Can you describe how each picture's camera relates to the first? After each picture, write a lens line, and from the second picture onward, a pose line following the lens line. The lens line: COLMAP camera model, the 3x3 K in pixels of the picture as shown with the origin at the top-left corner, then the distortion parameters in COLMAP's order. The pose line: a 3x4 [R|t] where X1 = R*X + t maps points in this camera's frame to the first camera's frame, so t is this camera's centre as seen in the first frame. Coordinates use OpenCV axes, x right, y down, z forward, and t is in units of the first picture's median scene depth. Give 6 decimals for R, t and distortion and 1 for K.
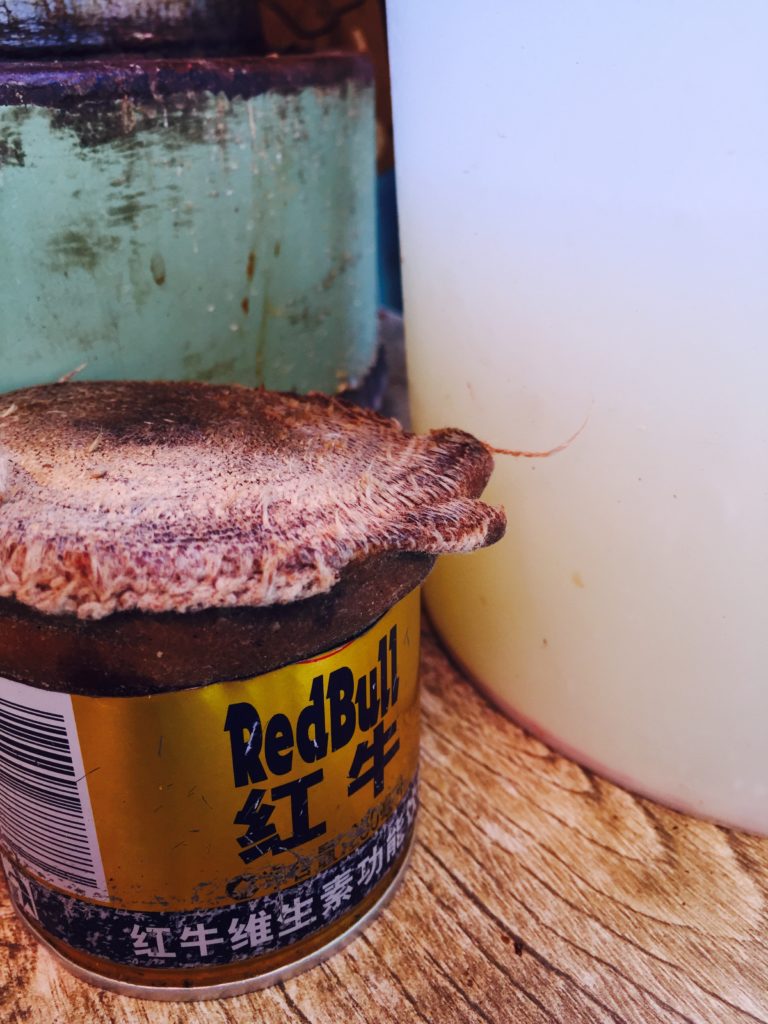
lens RADIAL K [[866.2, 0, 384.0], [0, 866.2, 512.0], [0, 0, 1]] dist [0.068836, 0.000309]
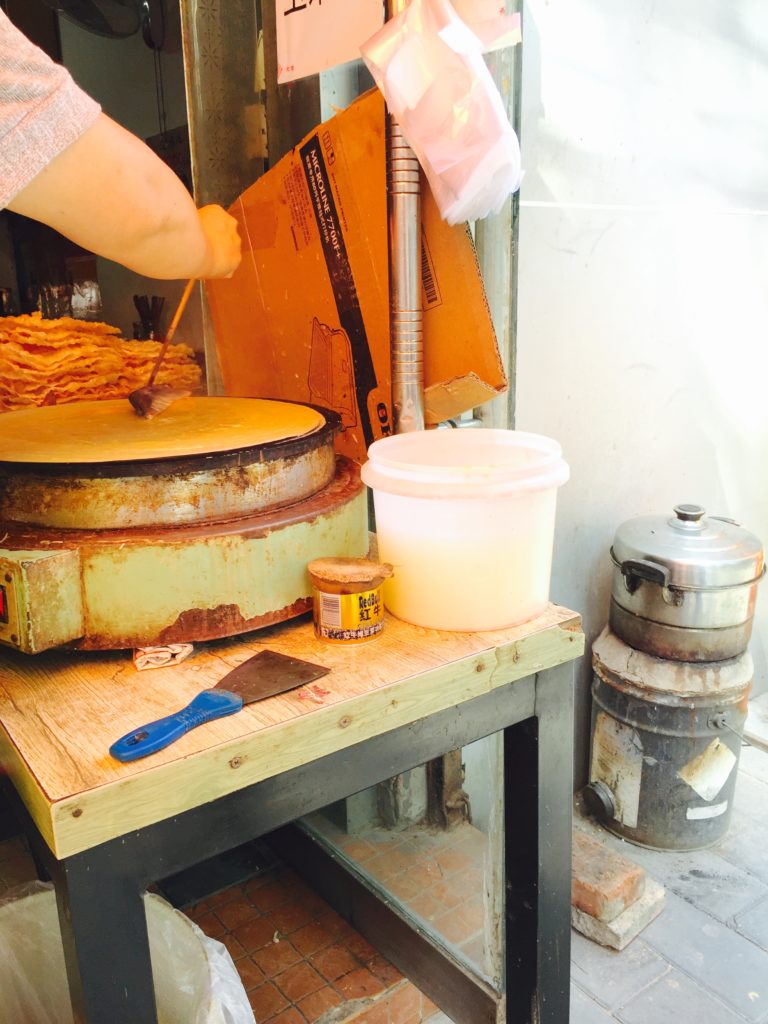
lens RADIAL K [[866.2, 0, 384.0], [0, 866.2, 512.0], [0, 0, 1]] dist [0.068836, 0.000309]
pose [[0.998423, -0.027982, 0.048676, -0.268990], [0.037384, 0.978150, -0.204511, 0.929324], [-0.041890, 0.206008, 0.977653, -5.842793]]
